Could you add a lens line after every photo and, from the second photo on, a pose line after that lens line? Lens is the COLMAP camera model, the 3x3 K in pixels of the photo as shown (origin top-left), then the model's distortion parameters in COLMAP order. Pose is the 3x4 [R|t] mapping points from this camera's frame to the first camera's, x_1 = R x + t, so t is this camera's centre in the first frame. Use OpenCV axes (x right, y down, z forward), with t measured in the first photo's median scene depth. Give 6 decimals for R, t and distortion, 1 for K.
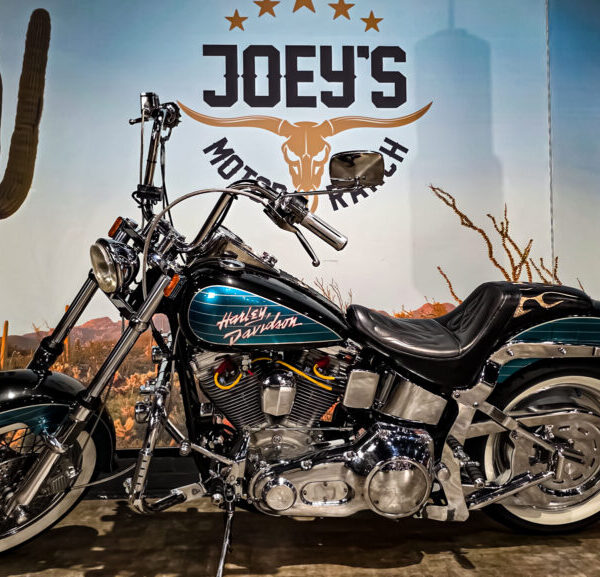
lens RADIAL K [[678.8, 0, 302.5], [0, 678.8, 288.0], [0, 0, 1]] dist [0.126380, -0.243641]
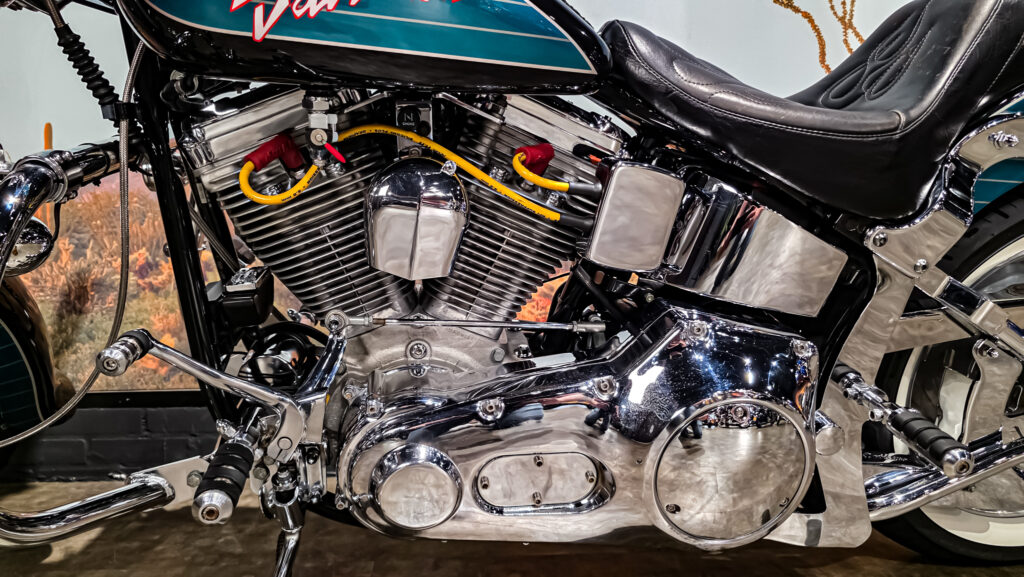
lens RADIAL K [[689.8, 0, 513.7], [0, 689.8, 286.1], [0, 0, 1]] dist [0.031195, -0.033175]
pose [[0.999205, 0.016018, 0.036510, 0.003539], [-0.017559, 0.998951, 0.042297, 0.167069], [-0.035795, -0.042905, 0.998438, 0.600573]]
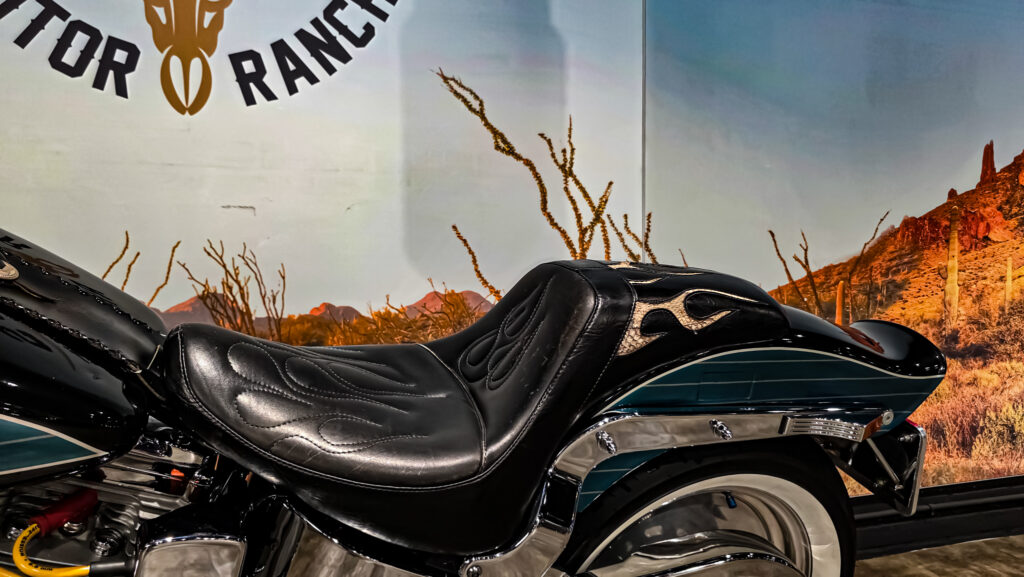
lens RADIAL K [[689.5, 0, 516.1], [0, 689.5, 300.4], [0, 0, 1]] dist [0.034904, -0.042199]
pose [[0.966882, -0.004024, 0.255192, 0.148819], [-0.014709, 0.997335, 0.071459, -0.015592], [-0.254799, -0.072846, 0.964246, 0.628537]]
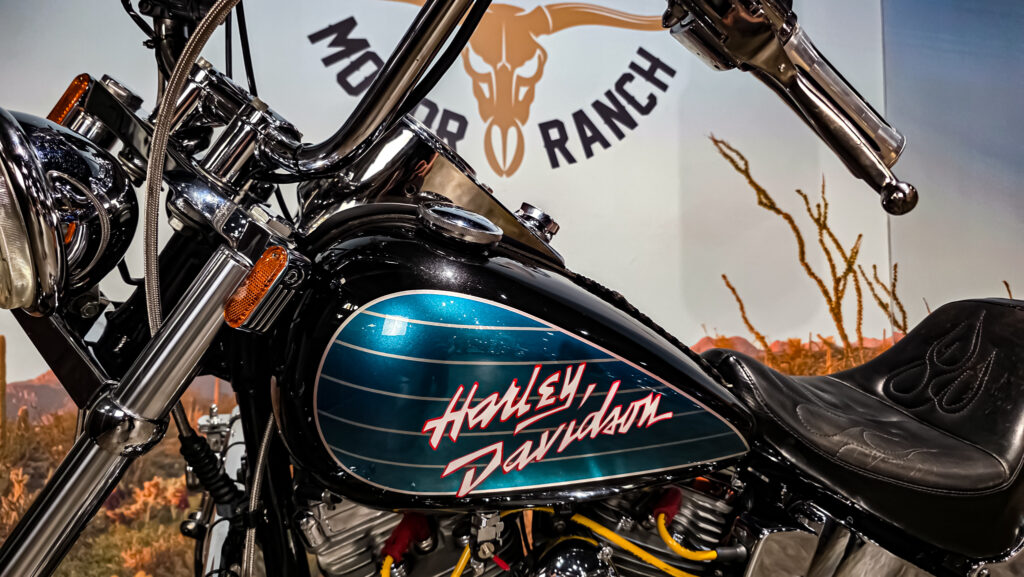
lens RADIAL K [[689.5, 0, 516.1], [0, 689.5, 300.4], [0, 0, 1]] dist [0.034904, -0.042199]
pose [[0.979038, 0.017647, 0.202910, -0.131502], [-0.014828, 0.999771, -0.015407, 0.003735], [-0.203135, 0.012076, 0.979076, 0.637701]]
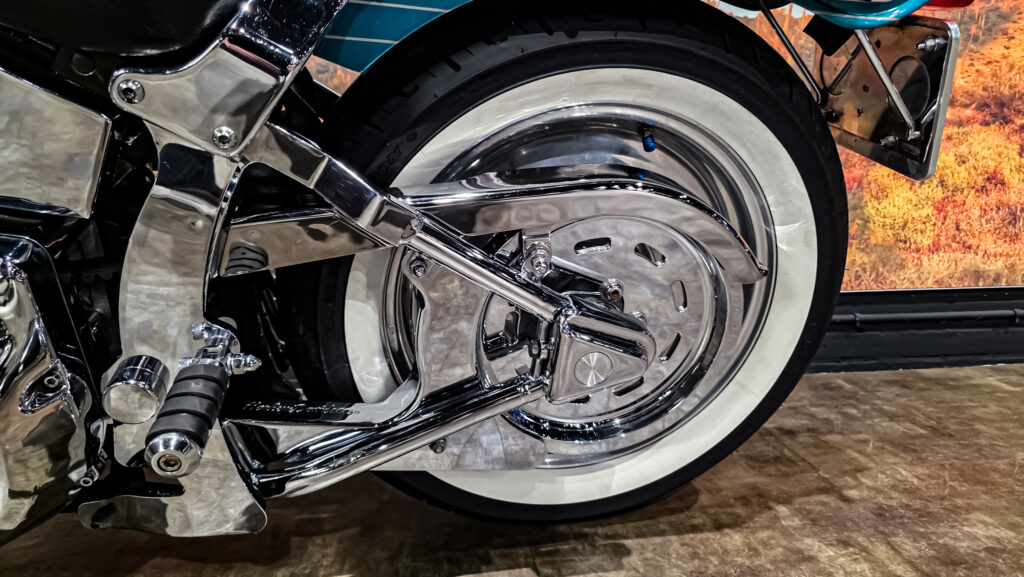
lens RADIAL K [[689.8, 0, 513.7], [0, 689.8, 286.1], [0, 0, 1]] dist [0.031195, -0.033175]
pose [[0.994204, 0.009871, 0.107051, 0.318146], [-0.031451, 0.978915, 0.201831, 0.162400], [-0.102802, -0.204028, 0.973552, 0.711086]]
